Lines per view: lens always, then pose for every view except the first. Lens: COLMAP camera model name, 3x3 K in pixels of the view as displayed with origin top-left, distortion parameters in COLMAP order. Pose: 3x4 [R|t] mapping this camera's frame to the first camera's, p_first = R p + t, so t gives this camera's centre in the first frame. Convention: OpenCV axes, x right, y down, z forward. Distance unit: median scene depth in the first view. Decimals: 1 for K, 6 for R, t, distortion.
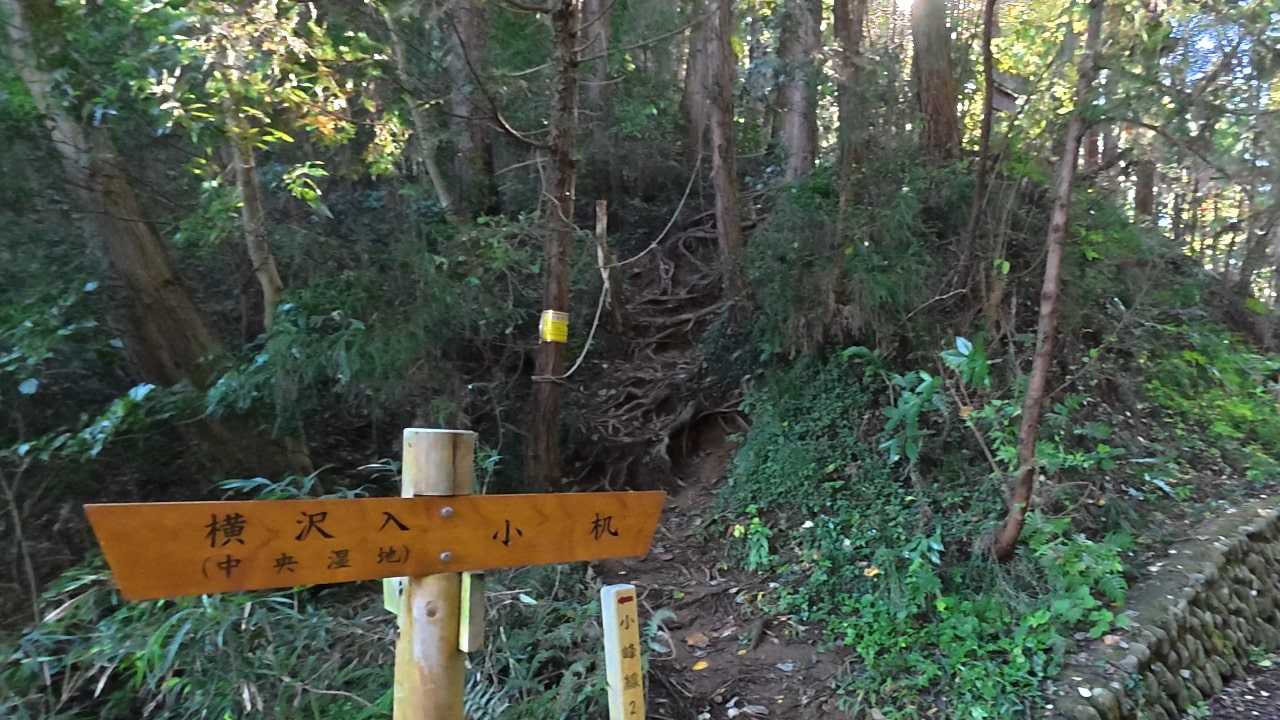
lens RADIAL K [[1000.4, 0, 640.0], [0, 1000.4, 360.0], [0, 0, 1]] dist [0.034483, -0.003174]
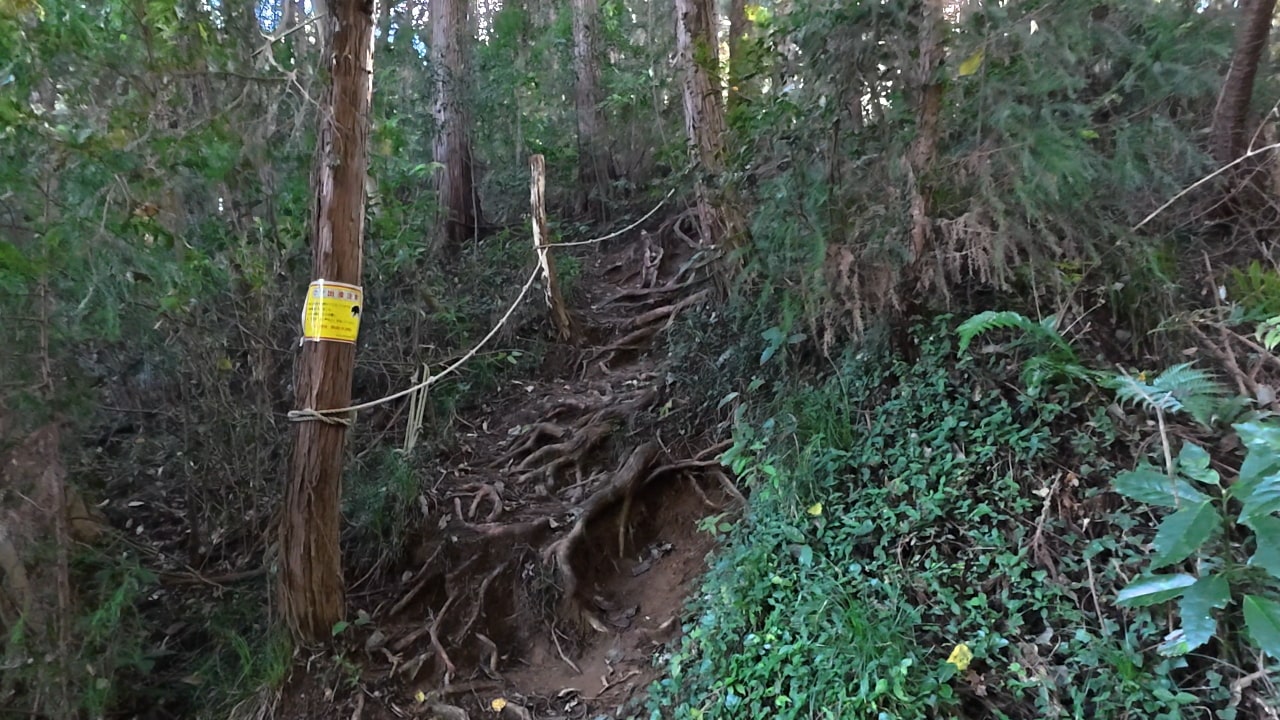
lens RADIAL K [[513.5, 0, 639.1], [0, 513.5, 368.2], [0, 0, 1]] dist [0.002563, 0.000114]
pose [[0.968959, -0.051007, -0.241903, 0.125564], [0.038755, 0.997726, -0.055141, 0.015076], [0.244166, 0.044054, 0.968732, 0.759463]]
